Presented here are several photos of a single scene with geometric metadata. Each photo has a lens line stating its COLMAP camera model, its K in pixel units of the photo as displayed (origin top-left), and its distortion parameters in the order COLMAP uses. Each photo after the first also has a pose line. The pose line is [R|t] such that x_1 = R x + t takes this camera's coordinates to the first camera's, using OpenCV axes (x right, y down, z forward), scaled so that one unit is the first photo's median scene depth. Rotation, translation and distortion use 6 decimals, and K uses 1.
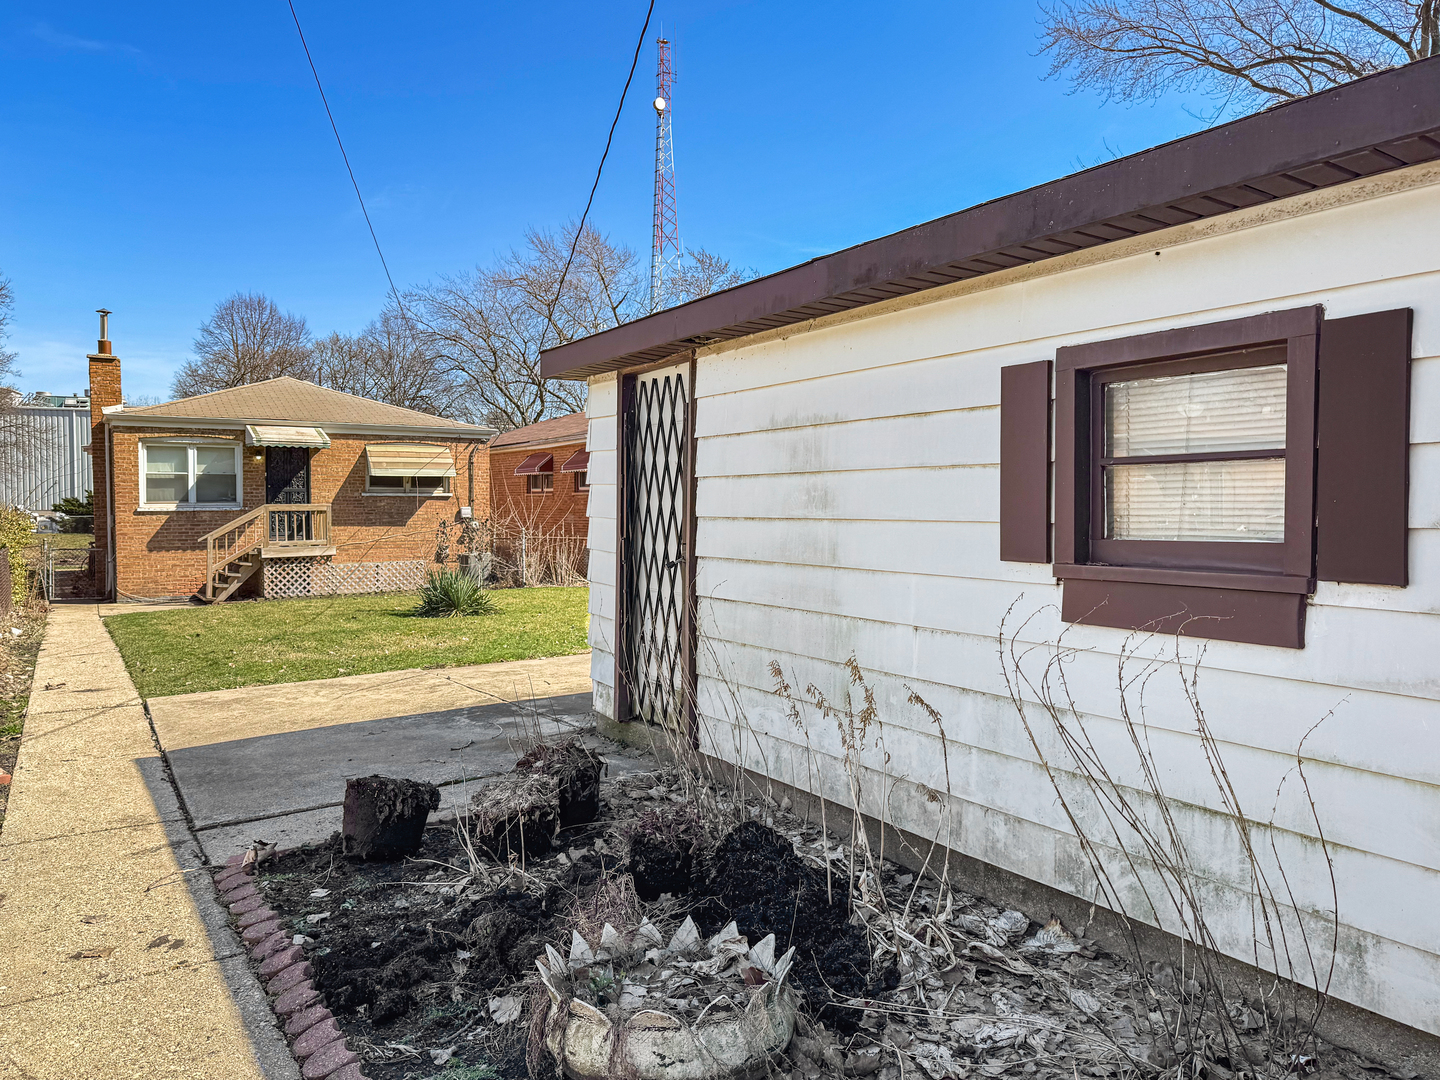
lens RADIAL K [[999.5, 0, 720.0], [0, 999.5, 540.0], [0, 0, 1]] dist [0.023248, 0.005266]
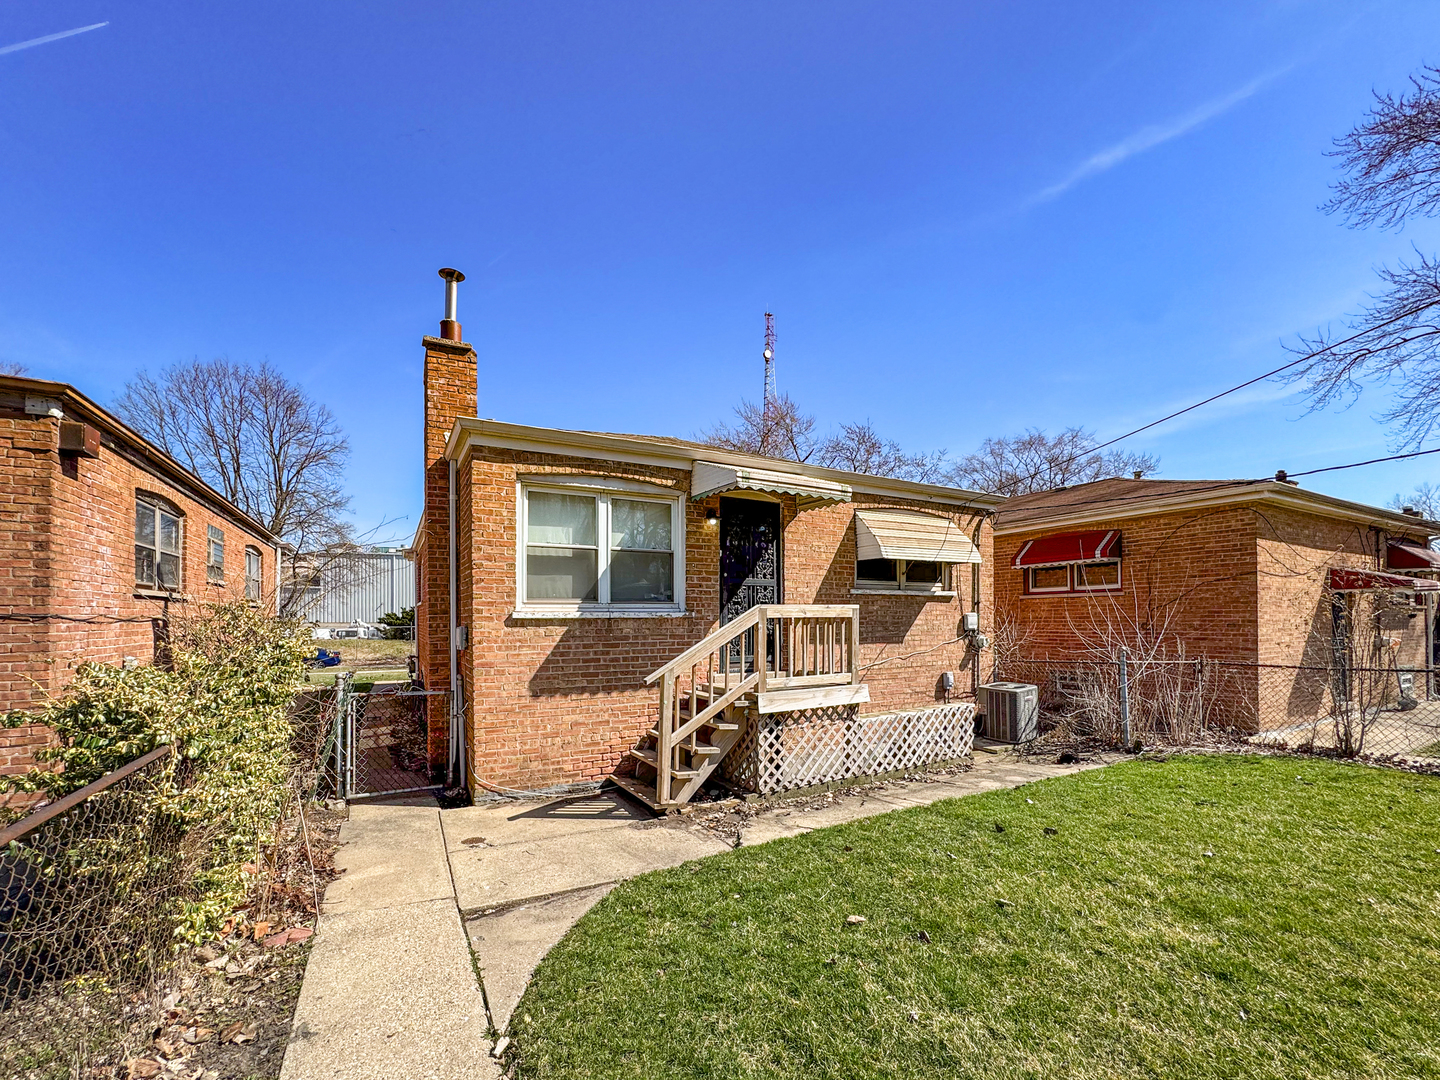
lens RADIAL K [[585.0, 0, 718.9], [0, 585.0, 628.0], [0, 0, 1]] dist [-0.014031, 0.000222]
pose [[0.998283, 0.000046, -0.058570, -0.446079], [-0.001278, 0.999779, -0.020993, -0.017229], [0.058556, 0.021032, 0.998063, 0.696546]]
